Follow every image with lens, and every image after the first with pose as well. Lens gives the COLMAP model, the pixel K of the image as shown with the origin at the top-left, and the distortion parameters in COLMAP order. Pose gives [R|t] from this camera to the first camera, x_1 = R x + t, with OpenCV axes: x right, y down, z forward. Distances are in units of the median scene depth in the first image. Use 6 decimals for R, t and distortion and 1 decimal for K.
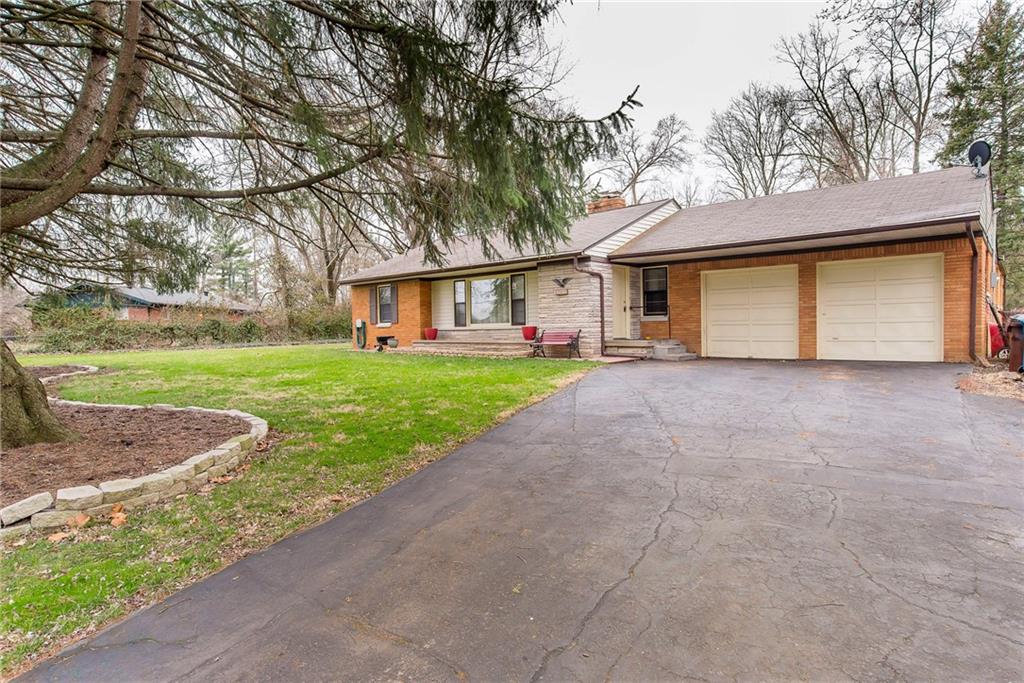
lens RADIAL K [[584.7, 0, 510.1], [0, 584.7, 340.3], [0, 0, 1]] dist [-0.009554, -0.000927]
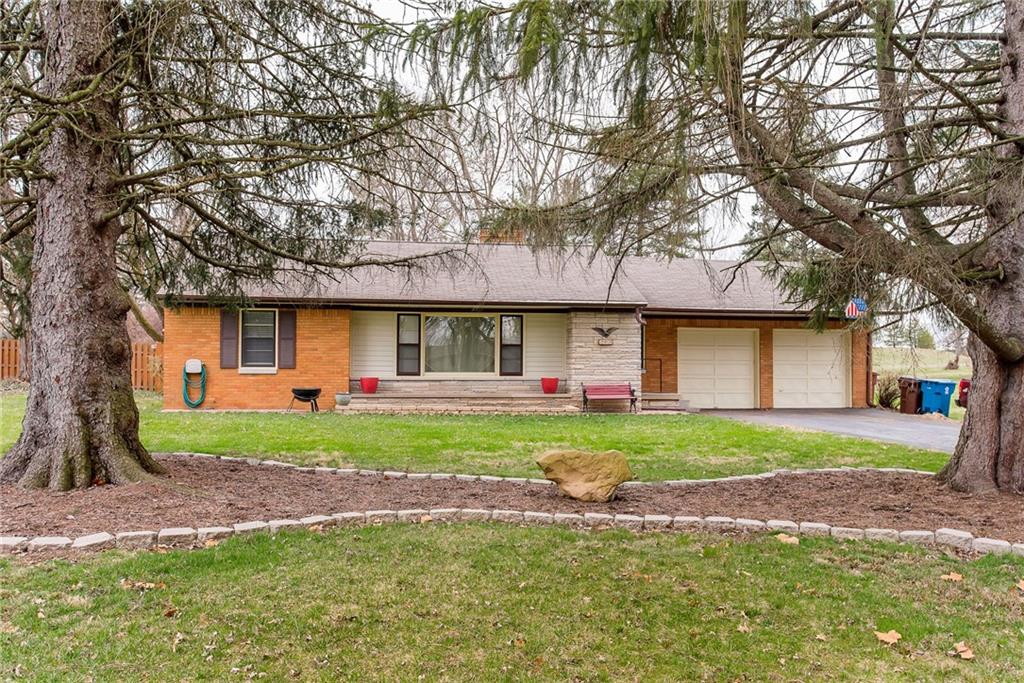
lens RADIAL K [[888.5, 0, 505.1], [0, 888.5, 337.3], [0, 0, 1]] dist [0.002525, -0.009124]
pose [[0.627521, 0.042779, 0.777424, -1.114447], [0.001614, 0.998416, -0.056243, -0.010431], [-0.778598, 0.036548, 0.626457, 0.236643]]
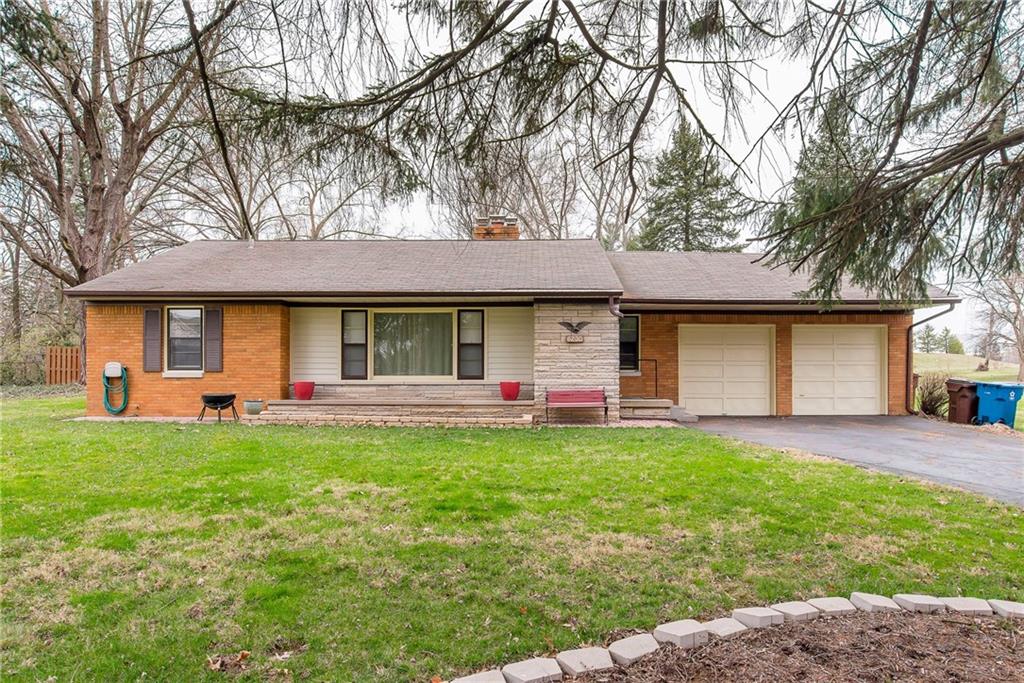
lens RADIAL K [[630.4, 0, 527.5], [0, 630.4, 361.1], [0, 0, 1]] dist [-0.029842, 0.006767]
pose [[0.740365, 0.024930, 0.671743, -0.525099], [0.001892, 0.999231, -0.039168, -0.019863], [-0.672203, 0.030270, 0.739748, 0.419050]]
